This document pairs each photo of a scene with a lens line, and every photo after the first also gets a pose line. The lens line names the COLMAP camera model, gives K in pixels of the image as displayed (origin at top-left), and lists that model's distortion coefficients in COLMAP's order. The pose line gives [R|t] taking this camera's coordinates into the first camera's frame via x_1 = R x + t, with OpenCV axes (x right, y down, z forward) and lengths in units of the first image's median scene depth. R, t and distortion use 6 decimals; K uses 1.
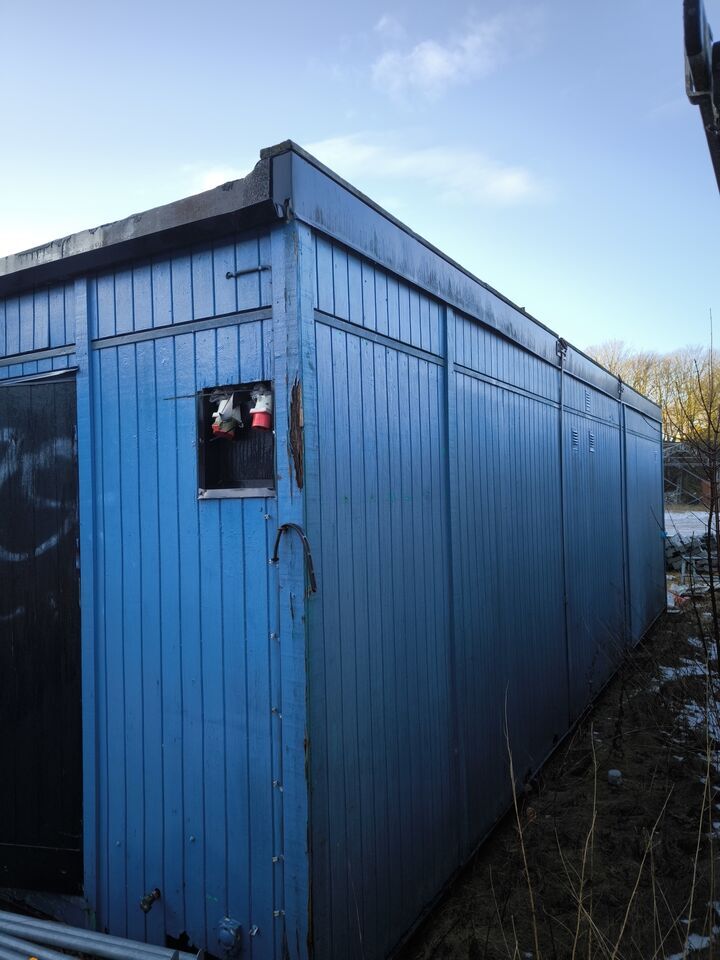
lens RADIAL K [[677.7, 0, 359.9], [0, 677.7, 482.2], [0, 0, 1]] dist [0.004867, -0.009303]
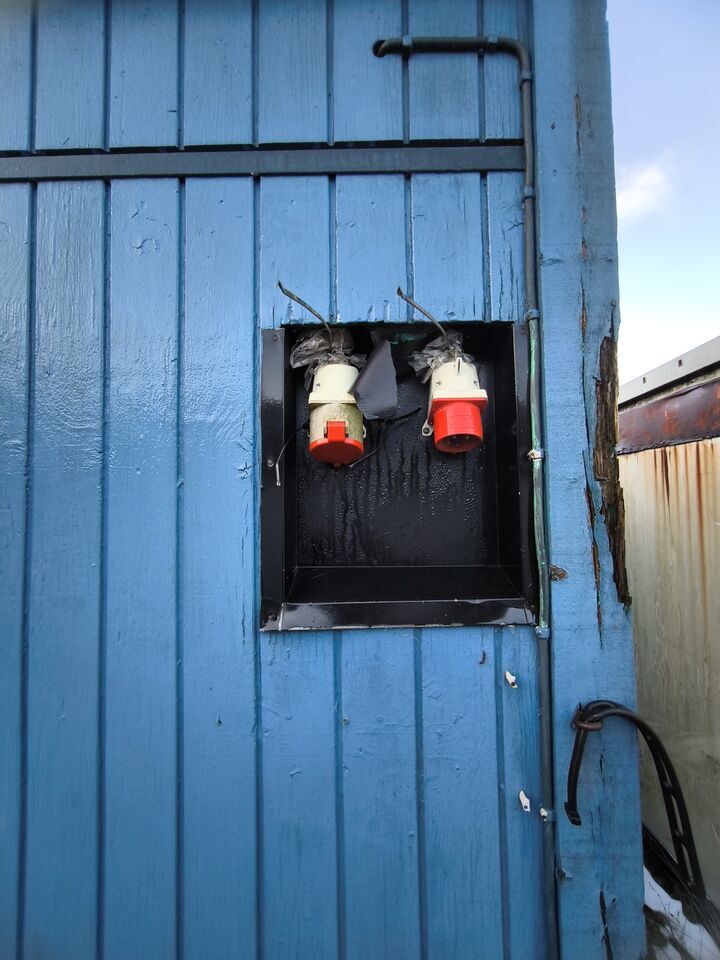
lens RADIAL K [[418.0, 0, 360.7], [0, 418.0, 473.5], [0, 0, 1]] dist [-0.005053, -0.000272]
pose [[0.870138, 0.038964, 0.491265, -0.315596], [-0.015221, 0.998519, -0.052237, -0.046900], [-0.492573, 0.037975, 0.869442, 0.813877]]
